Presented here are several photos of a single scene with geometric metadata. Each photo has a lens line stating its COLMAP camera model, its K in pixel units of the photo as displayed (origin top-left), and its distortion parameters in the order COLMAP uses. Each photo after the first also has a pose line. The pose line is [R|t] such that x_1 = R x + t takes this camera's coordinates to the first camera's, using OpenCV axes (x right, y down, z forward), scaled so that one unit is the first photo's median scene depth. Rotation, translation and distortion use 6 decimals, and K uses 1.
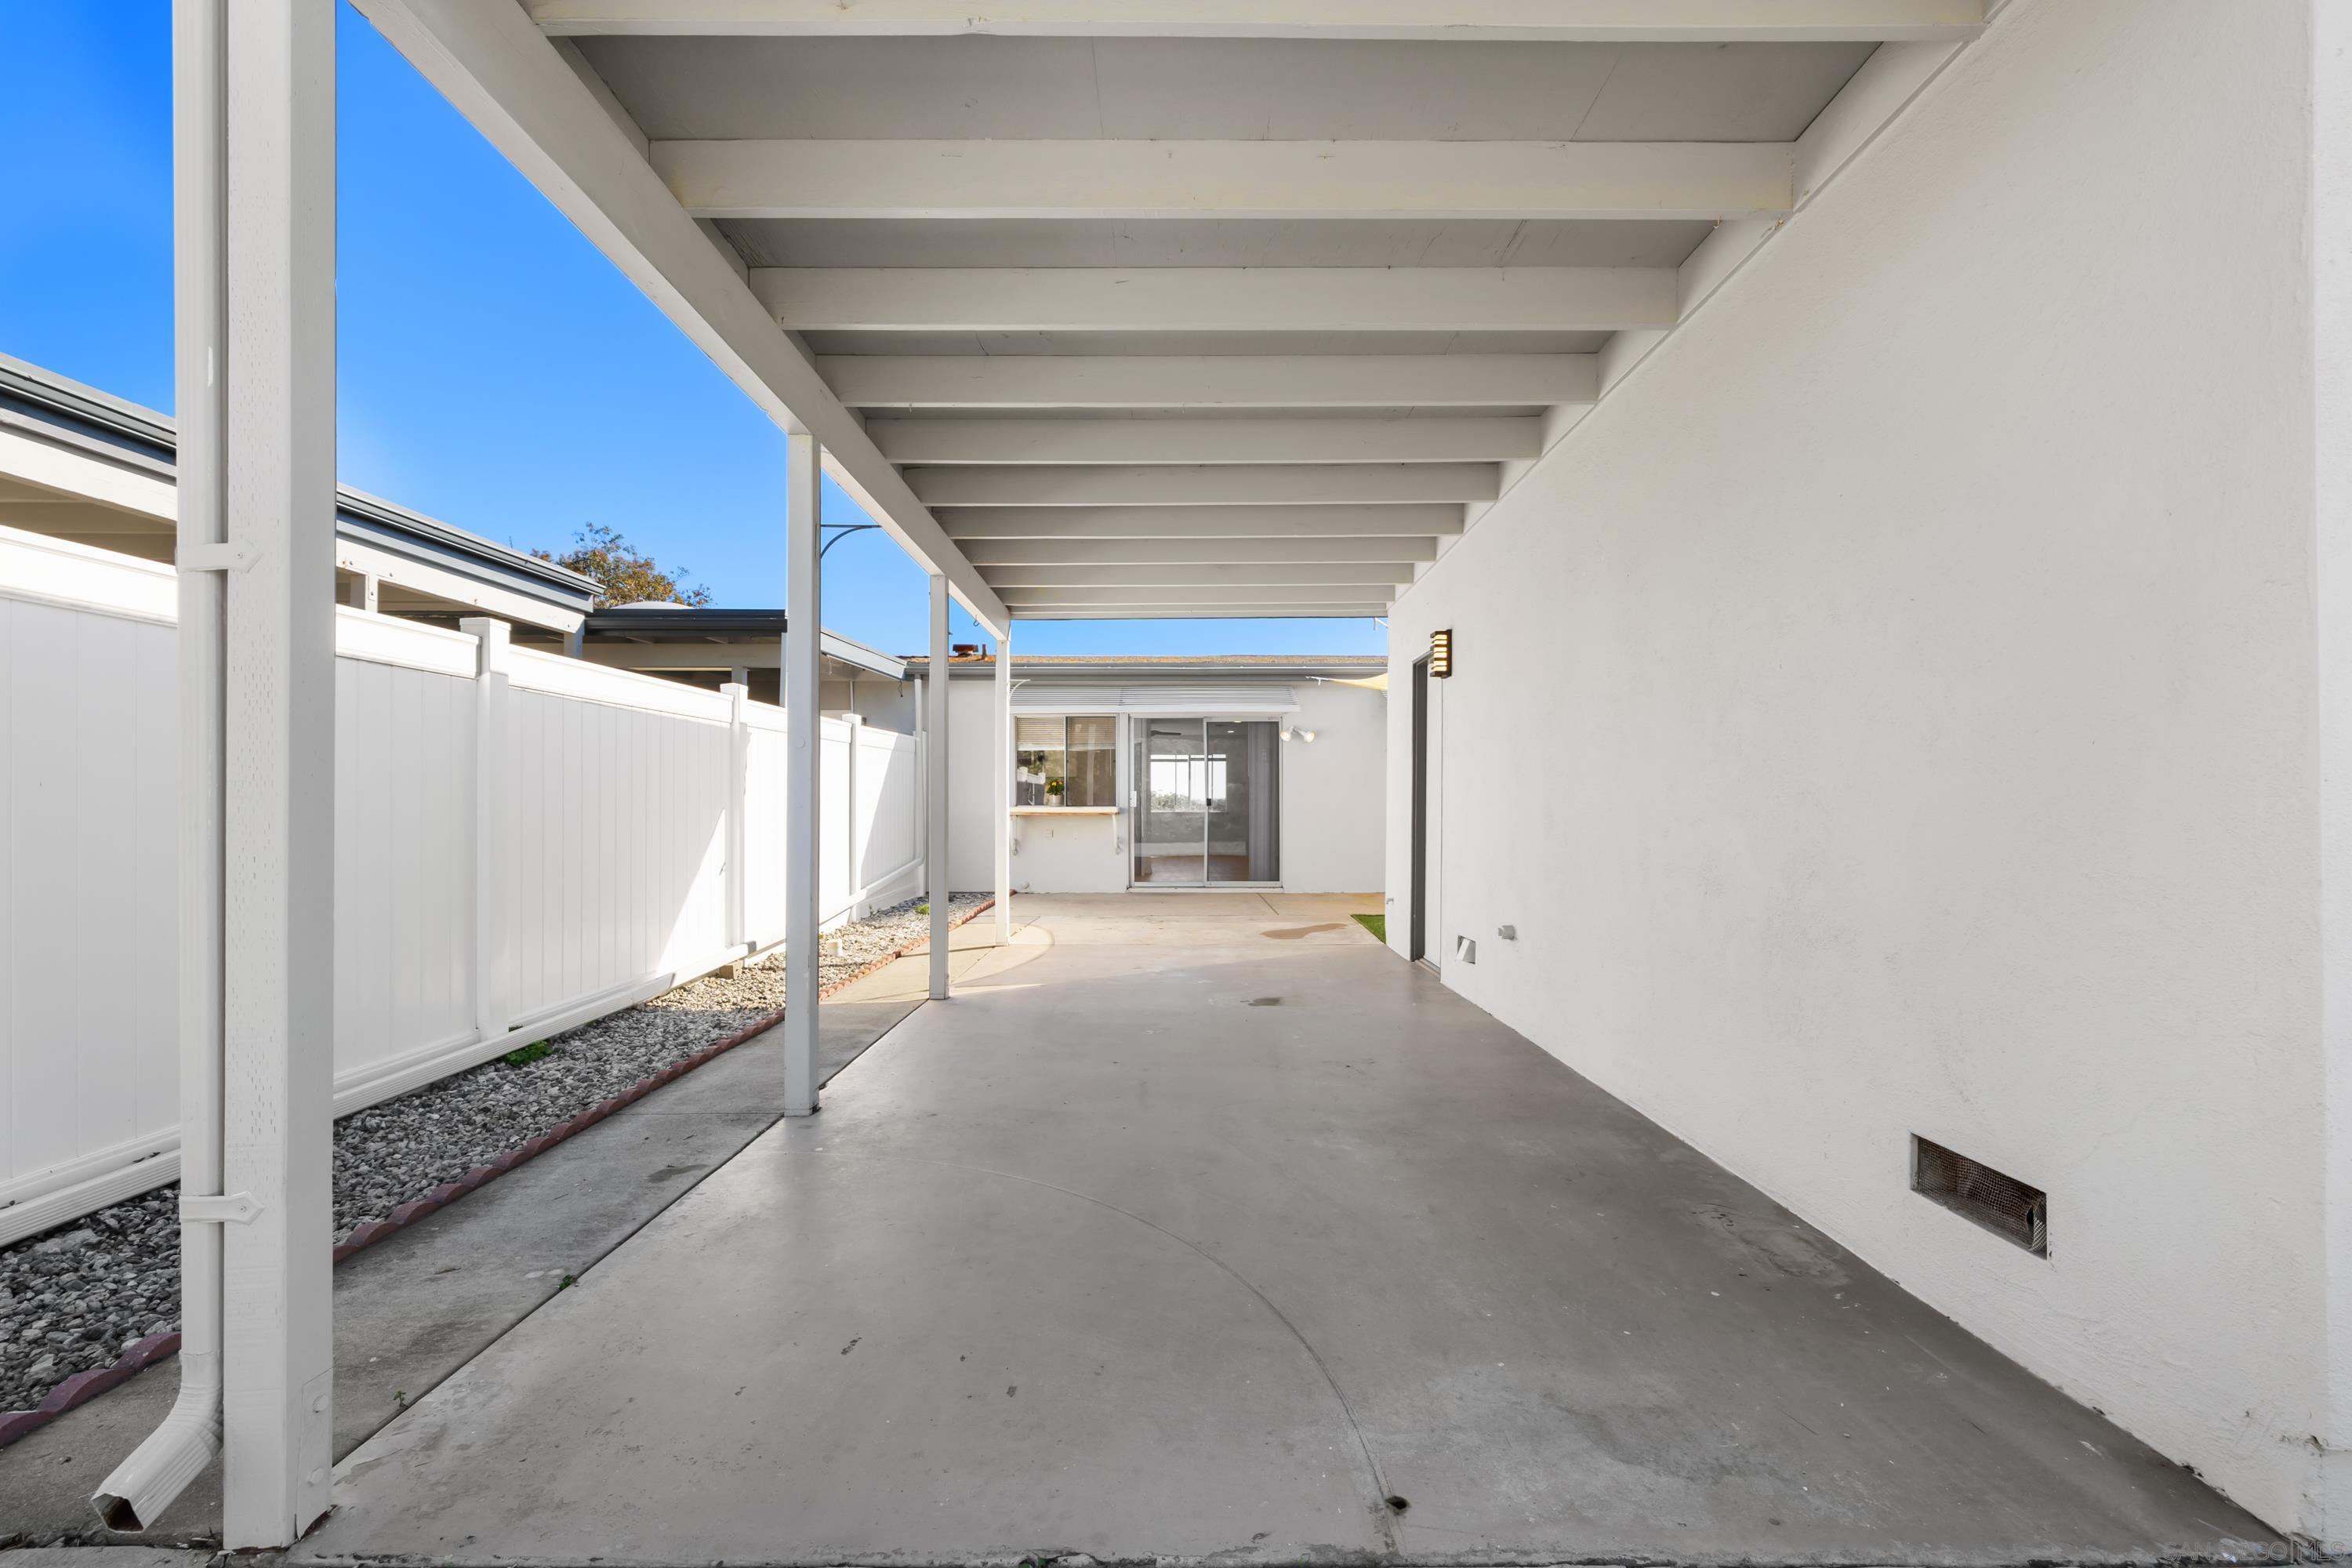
lens RADIAL K [[1002.1, 0, 1175.9], [0, 1002.1, 811.8], [0, 0, 1]] dist [0.003607, 0.000513]
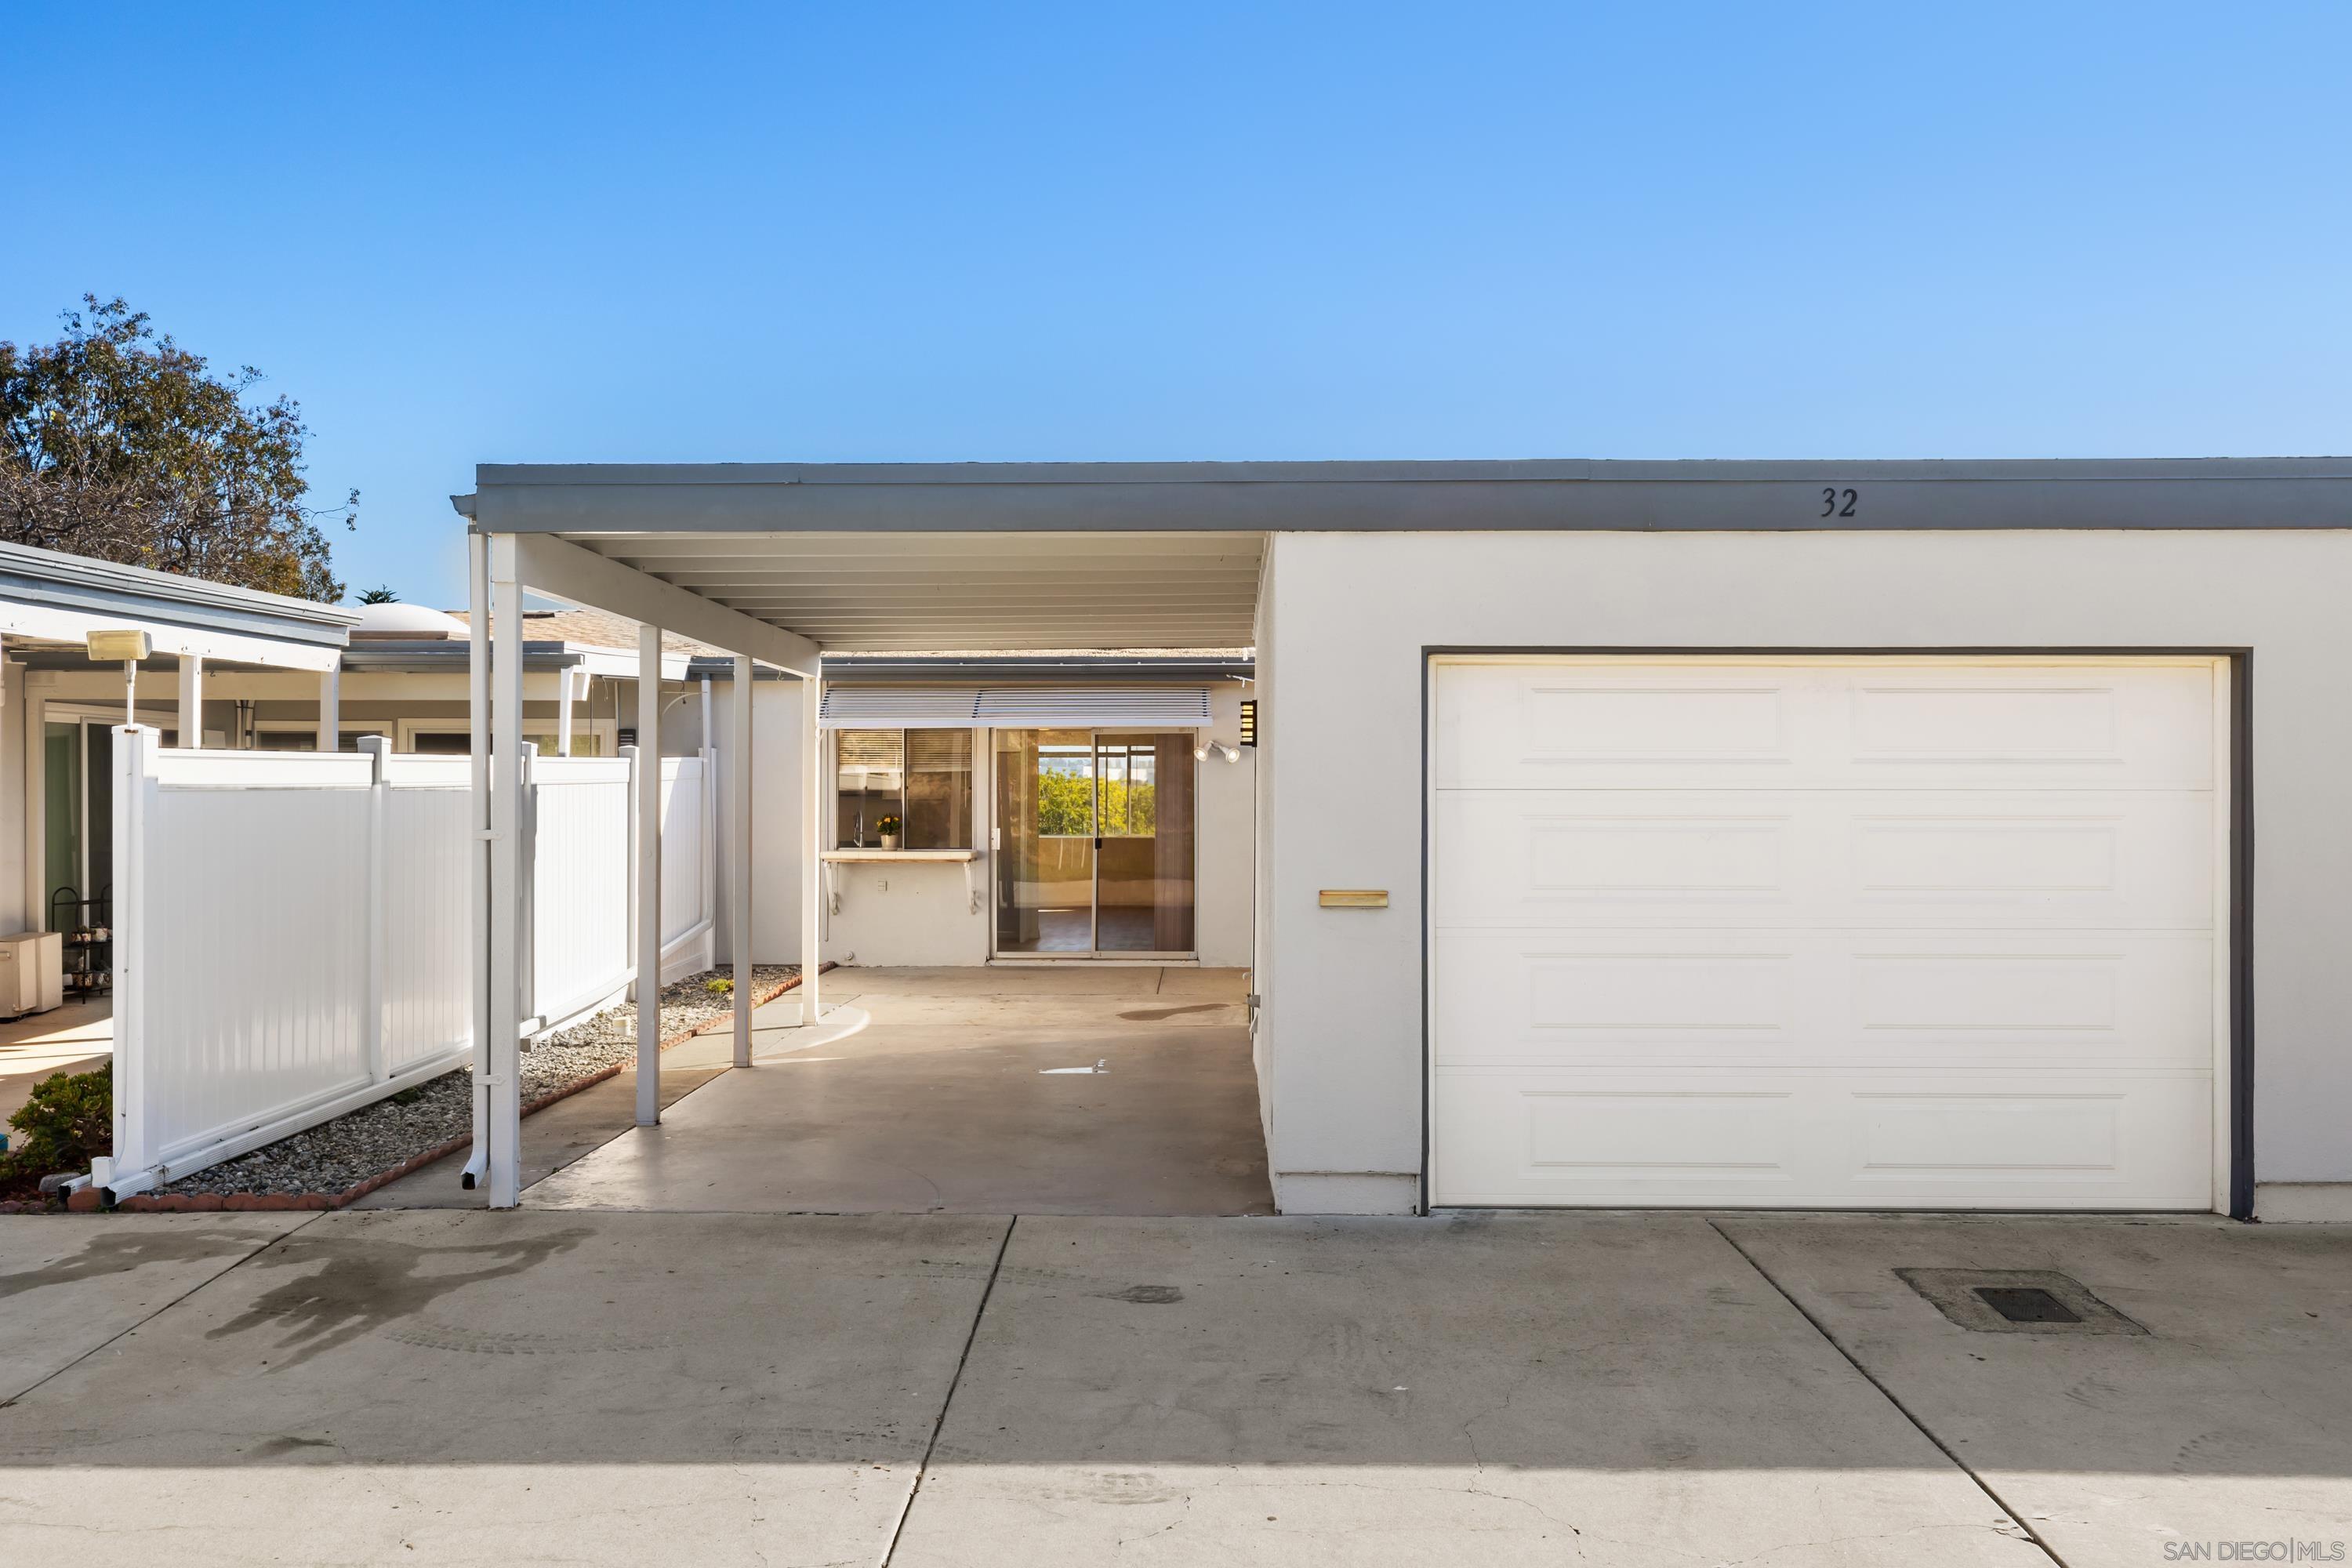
lens RADIAL K [[2231.8, 0, 1191.5], [0, 2231.8, 774.1], [0, 0, 1]] dist [0.000915, 0.000000]
pose [[0.999800, 0.000633, -0.020011, 0.186663], [-0.000783, 0.999971, -0.007532, -0.067340], [0.020006, 0.007547, 0.999771, -0.886458]]
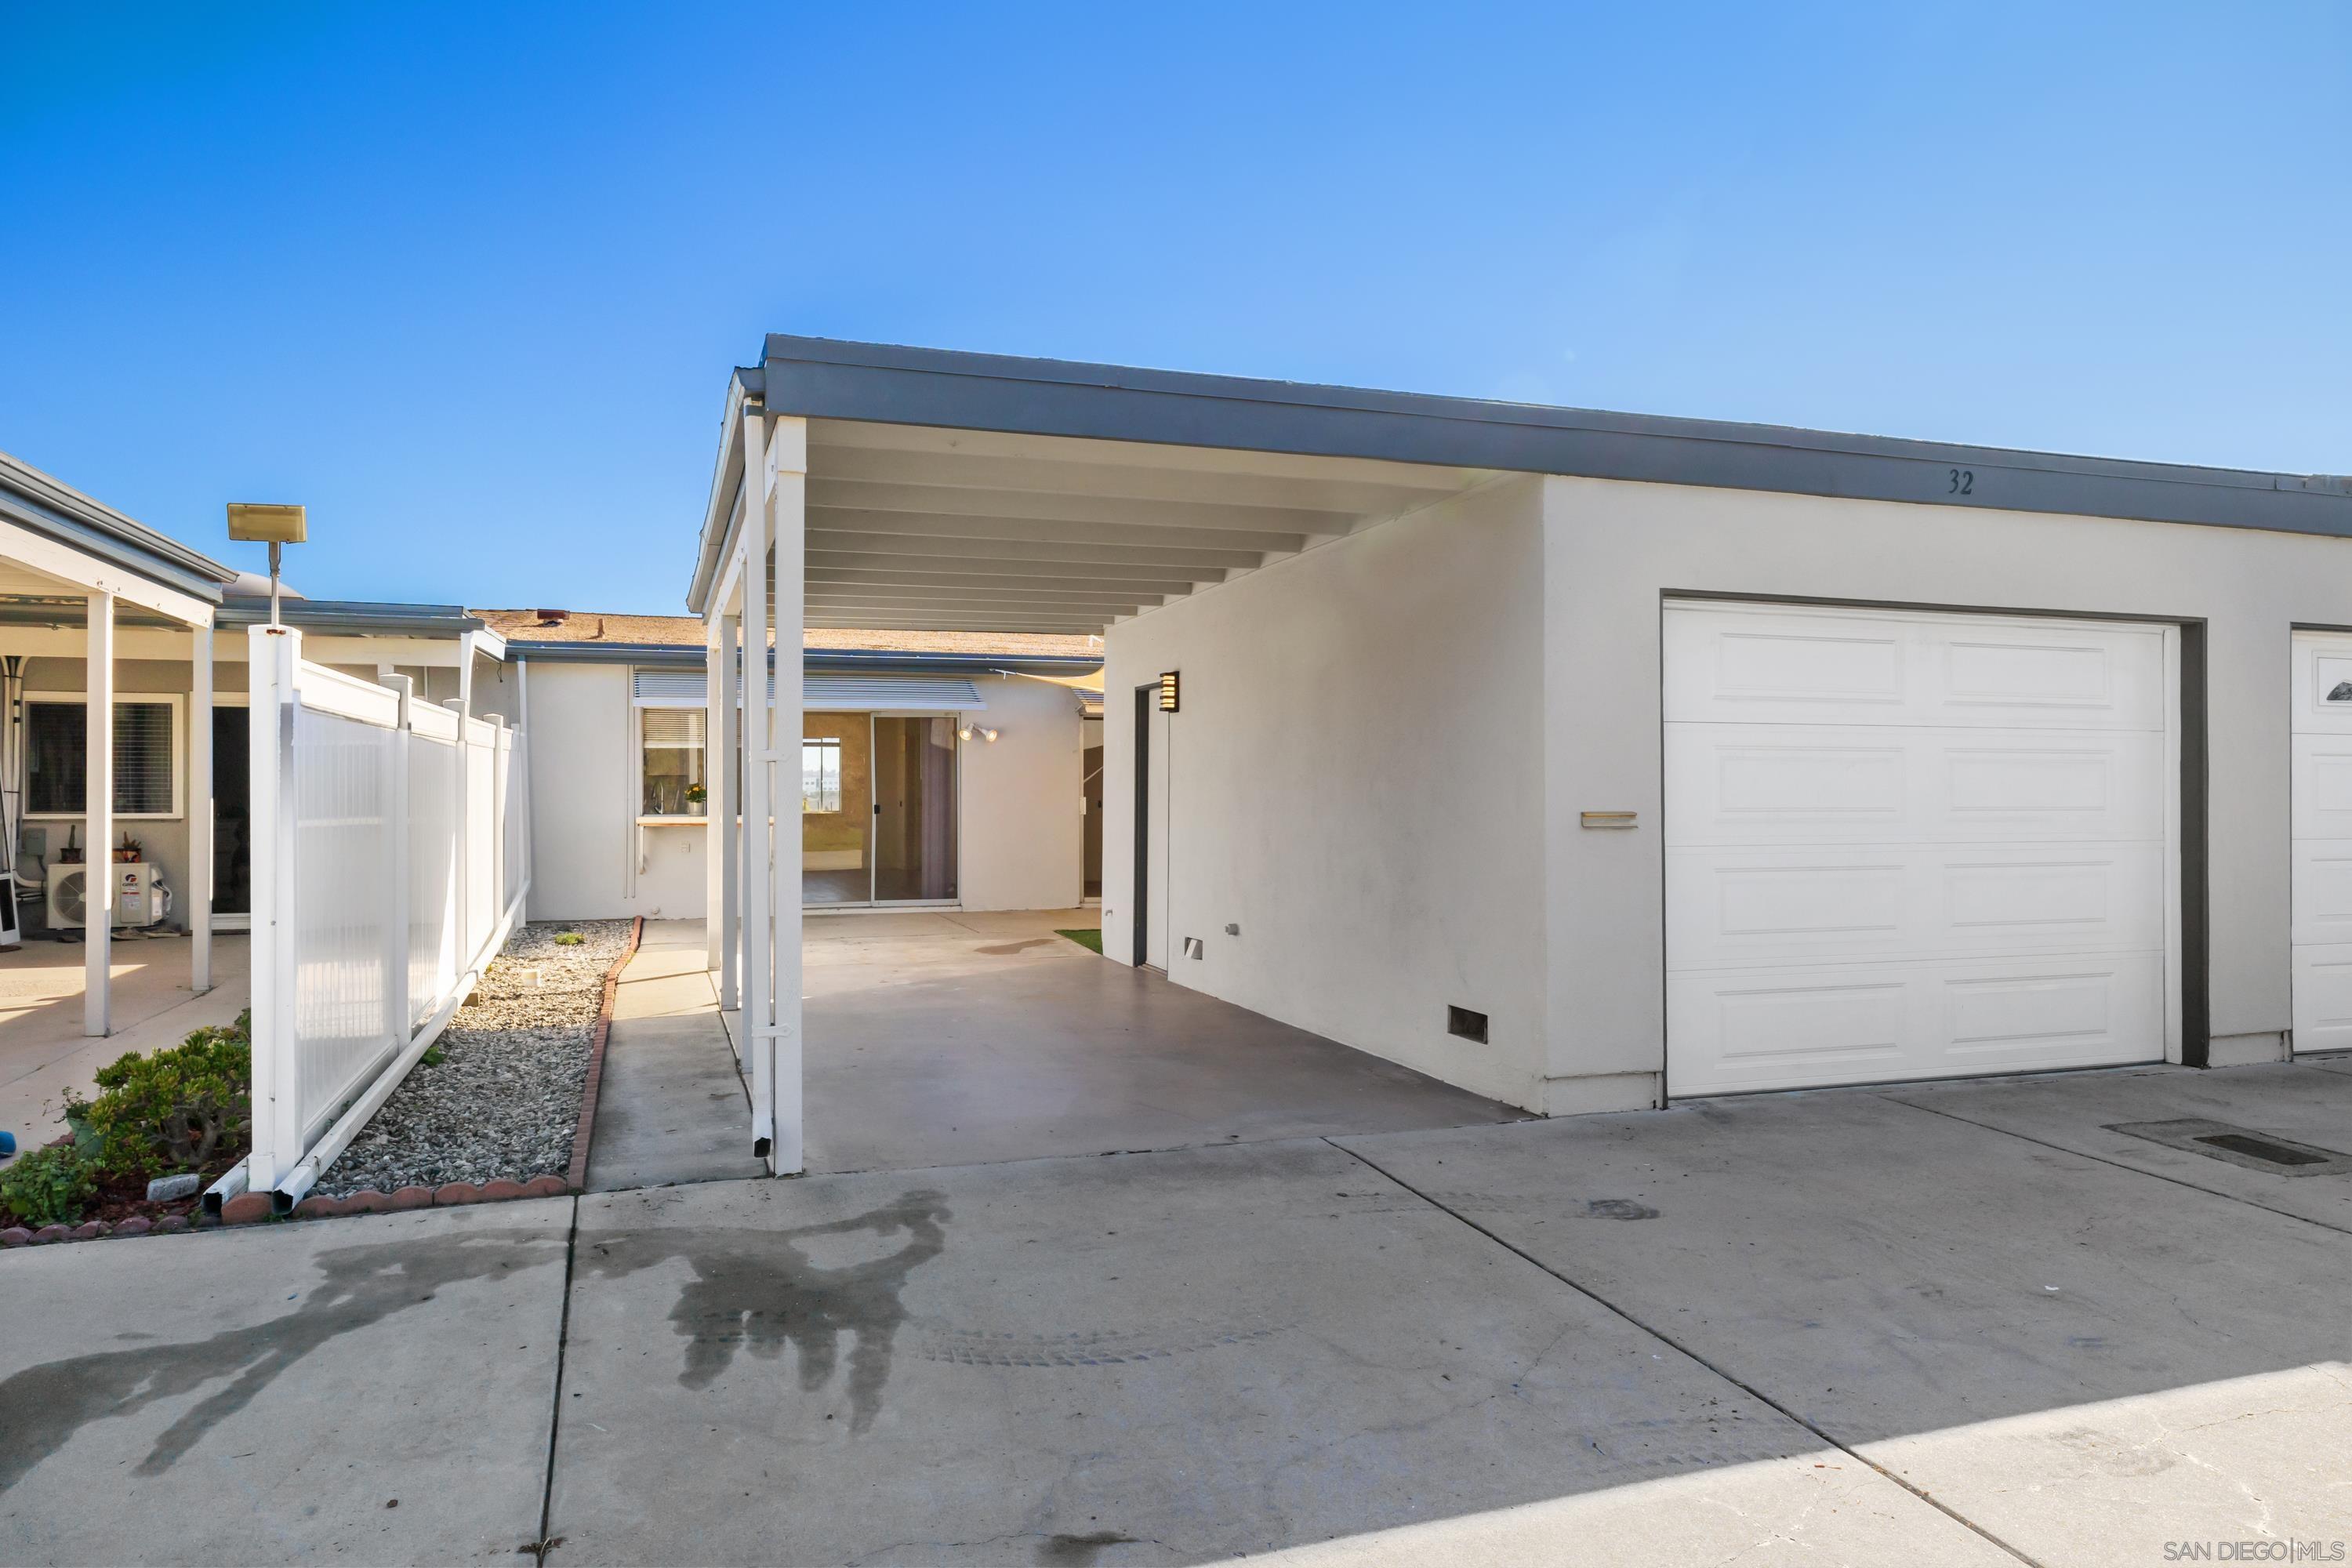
lens RADIAL K [[1562.3, 0, 1180.8], [0, 1562.3, 795.0], [0, 0, 1]] dist [-0.003890, 0.002457]
pose [[0.944168, -0.001005, 0.329464, -0.229205], [0.001459, 0.999998, -0.001131, -0.028318], [-0.329462, 0.001549, 0.944167, -0.506304]]
